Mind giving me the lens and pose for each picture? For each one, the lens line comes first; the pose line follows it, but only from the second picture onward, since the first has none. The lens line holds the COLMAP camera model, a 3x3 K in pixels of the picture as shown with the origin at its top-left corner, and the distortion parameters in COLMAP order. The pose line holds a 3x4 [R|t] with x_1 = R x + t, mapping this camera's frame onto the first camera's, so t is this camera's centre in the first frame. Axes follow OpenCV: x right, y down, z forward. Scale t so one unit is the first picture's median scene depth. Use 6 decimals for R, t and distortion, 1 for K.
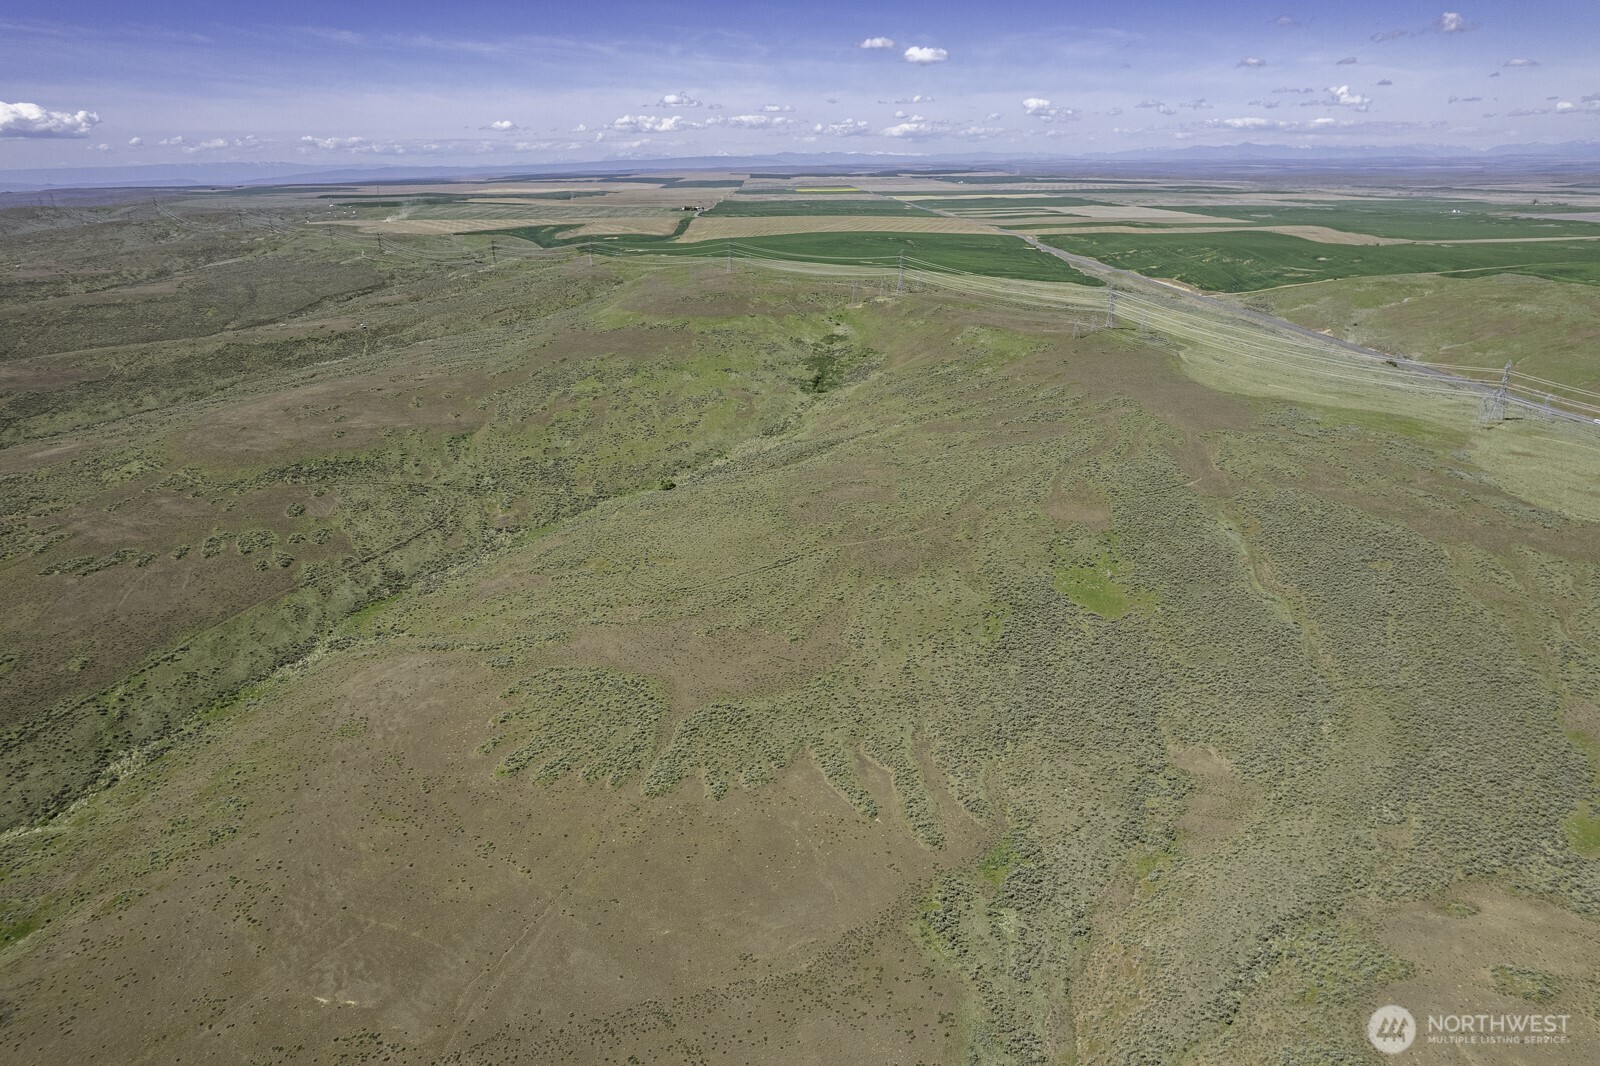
lens RADIAL K [[1027.9, 0, 810.1], [0, 1027.9, 533.0], [0, 0, 1]] dist [-0.082276, 0.075042]
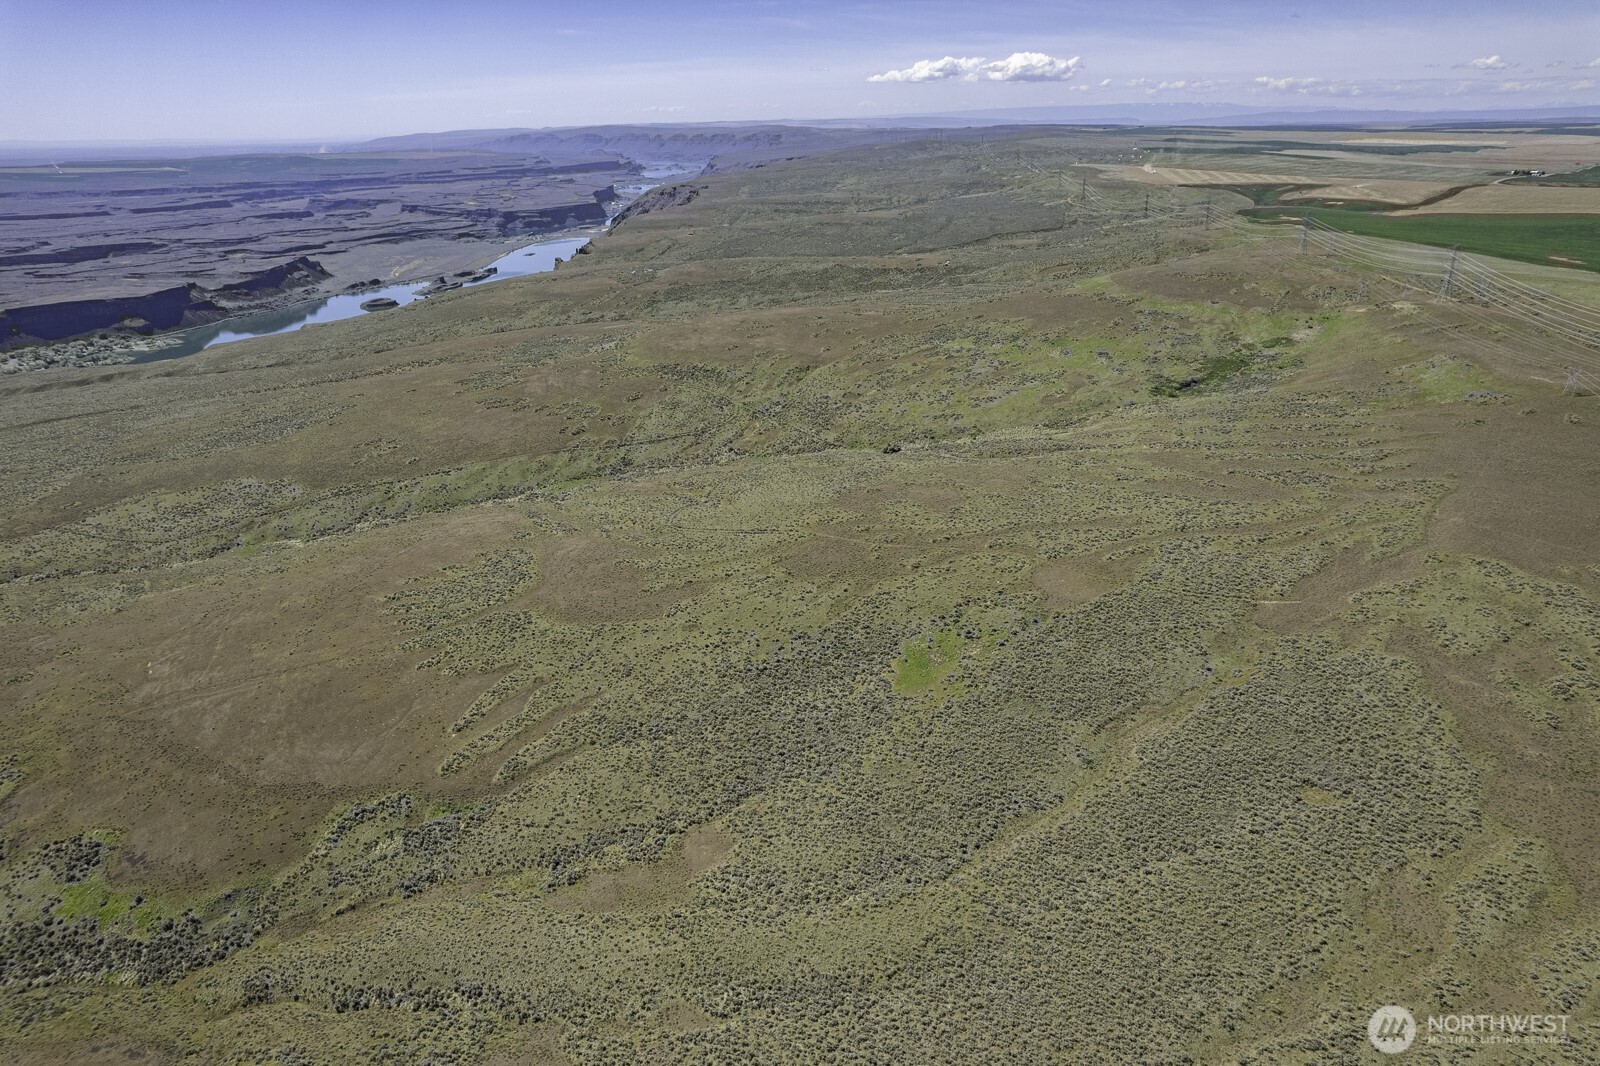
lens RADIAL K [[1027.9, 0, 810.1], [0, 1027.9, 533.0], [0, 0, 1]] dist [-0.082276, 0.075042]
pose [[0.678917, 0.283570, -0.677244, 0.687868], [-0.248937, 0.956673, 0.151019, -0.134011], [0.690725, 0.066061, 0.720093, 0.296774]]
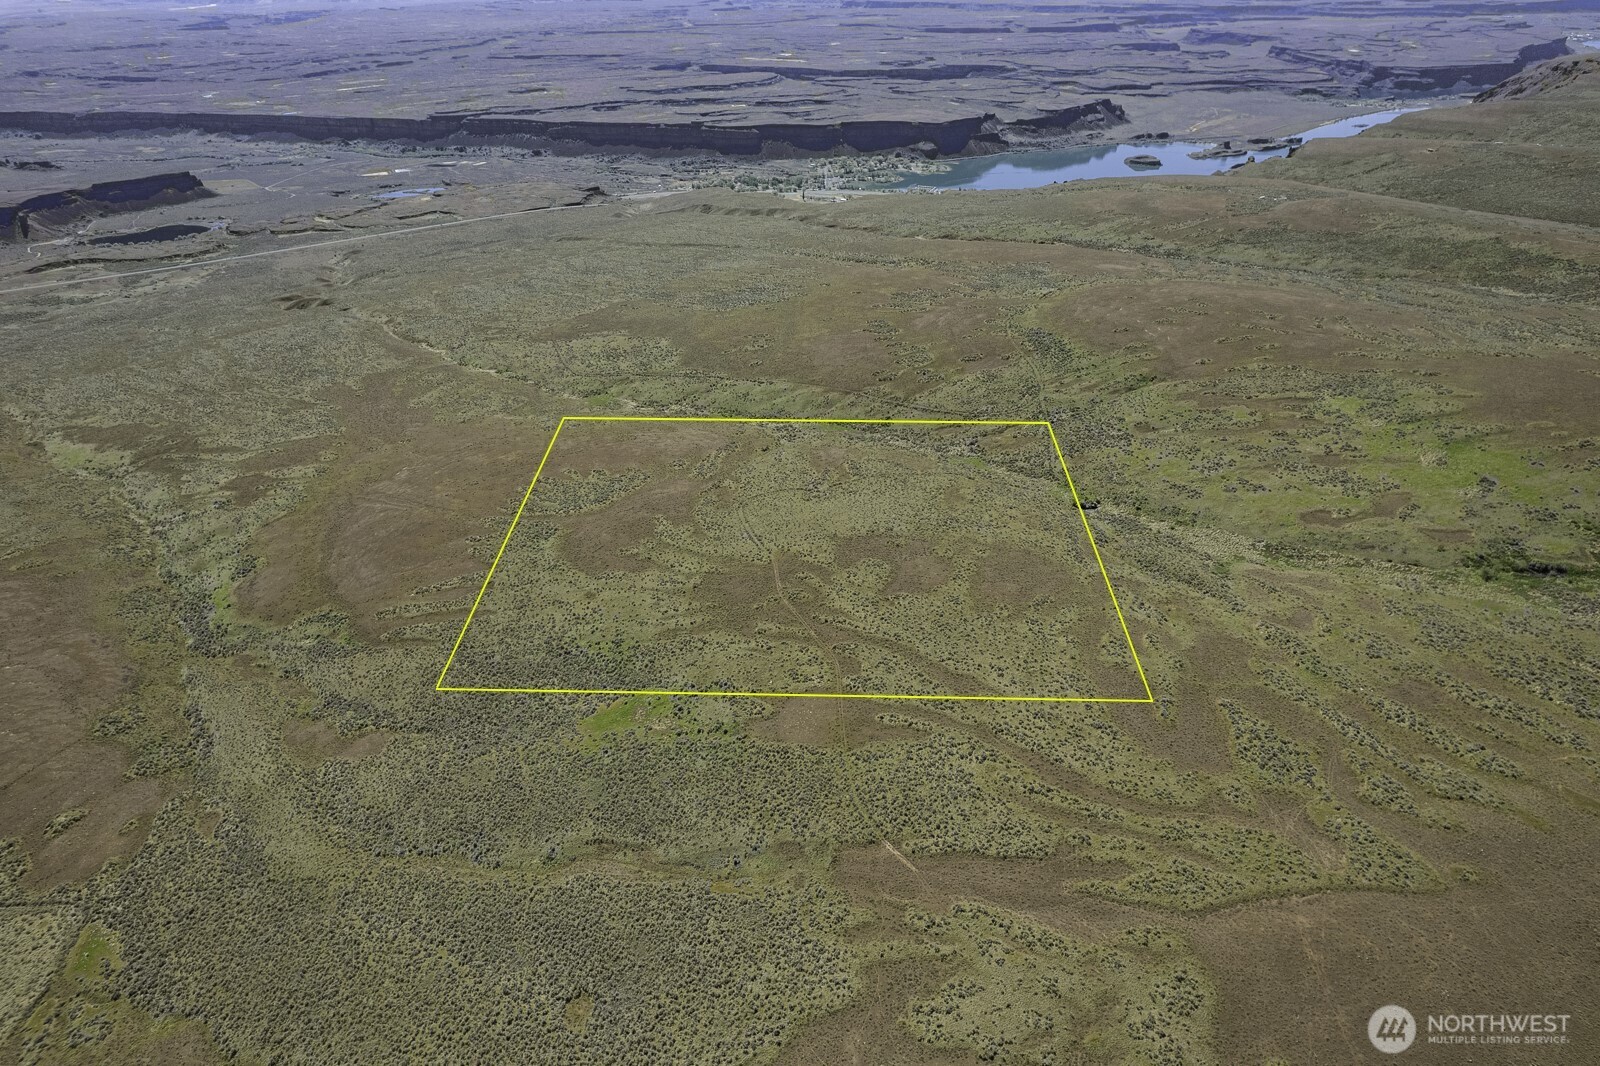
lens RADIAL K [[1048.0, 0, 811.1], [0, 1048.0, 531.2], [0, 0, 1]] dist [-0.081082, 0.073510]
pose [[-0.079583, 0.514678, -0.853682, 0.895733], [-0.333428, 0.793325, 0.509373, -0.550832], [0.939411, 0.325179, 0.108473, 0.914750]]
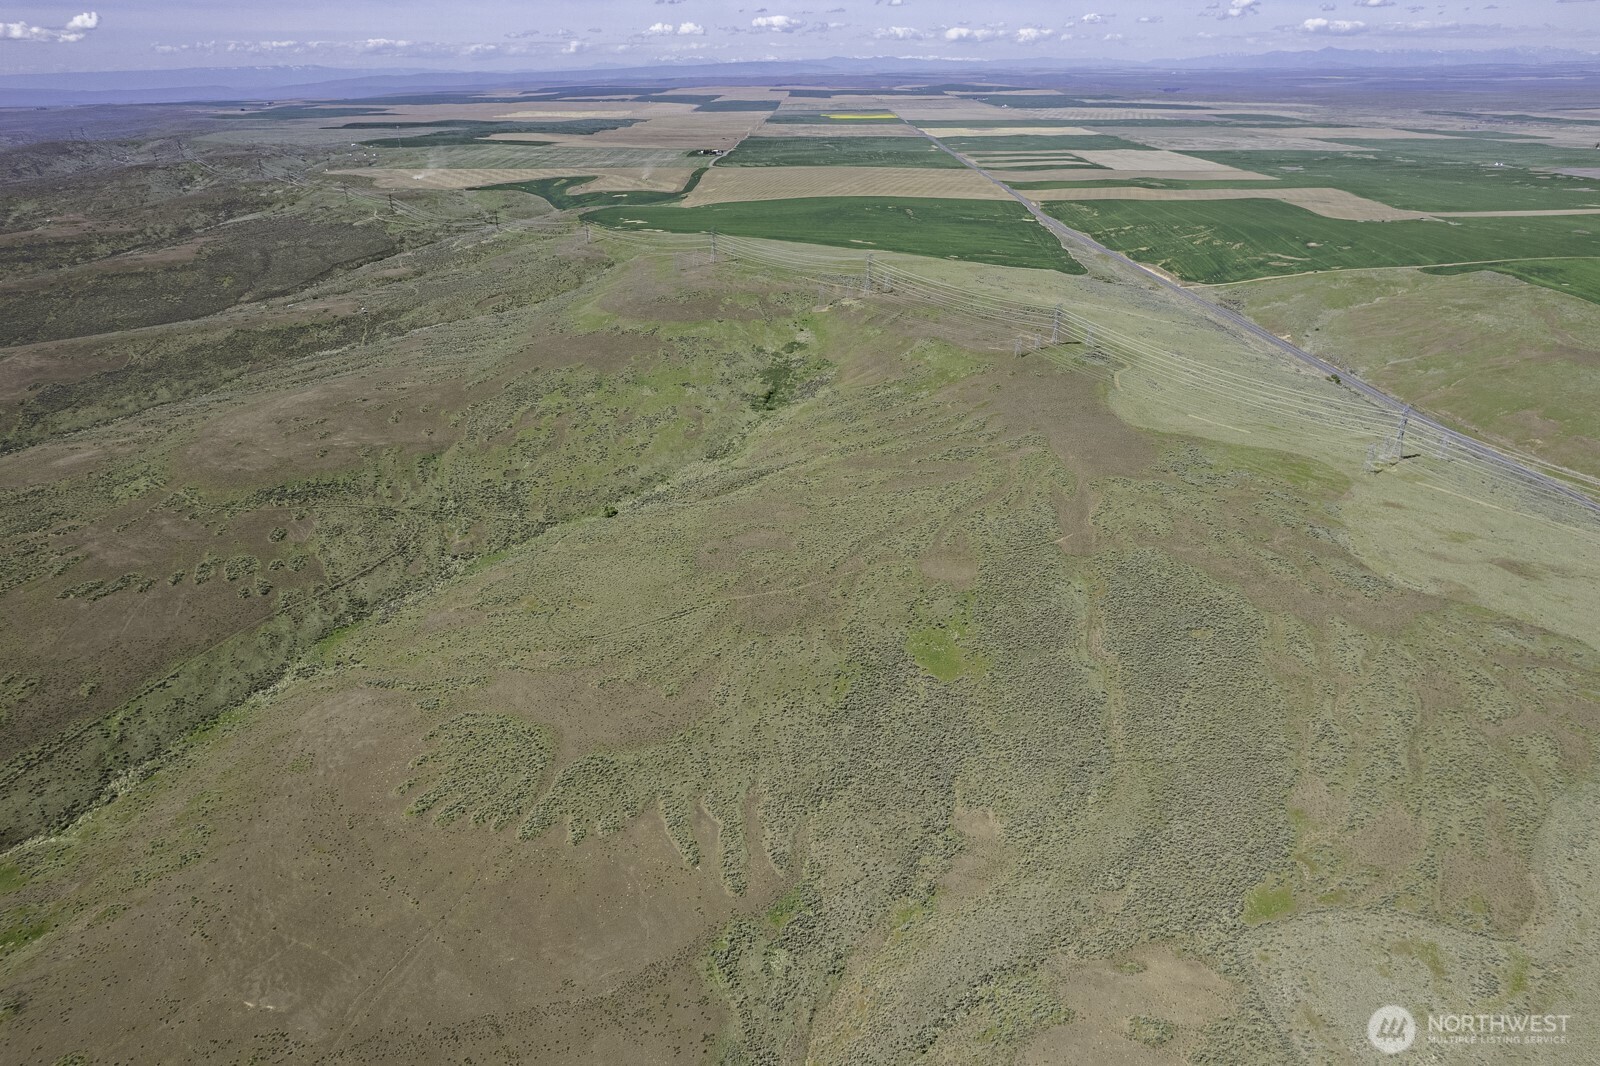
lens RADIAL K [[1048.0, 0, 811.1], [0, 1048.0, 531.2], [0, 0, 1]] dist [-0.081082, 0.073510]
pose [[0.999016, 0.021449, -0.038821, 0.163071], [-0.018597, 0.997202, 0.072406, -0.149520], [0.040265, -0.071613, 0.996619, -0.154914]]
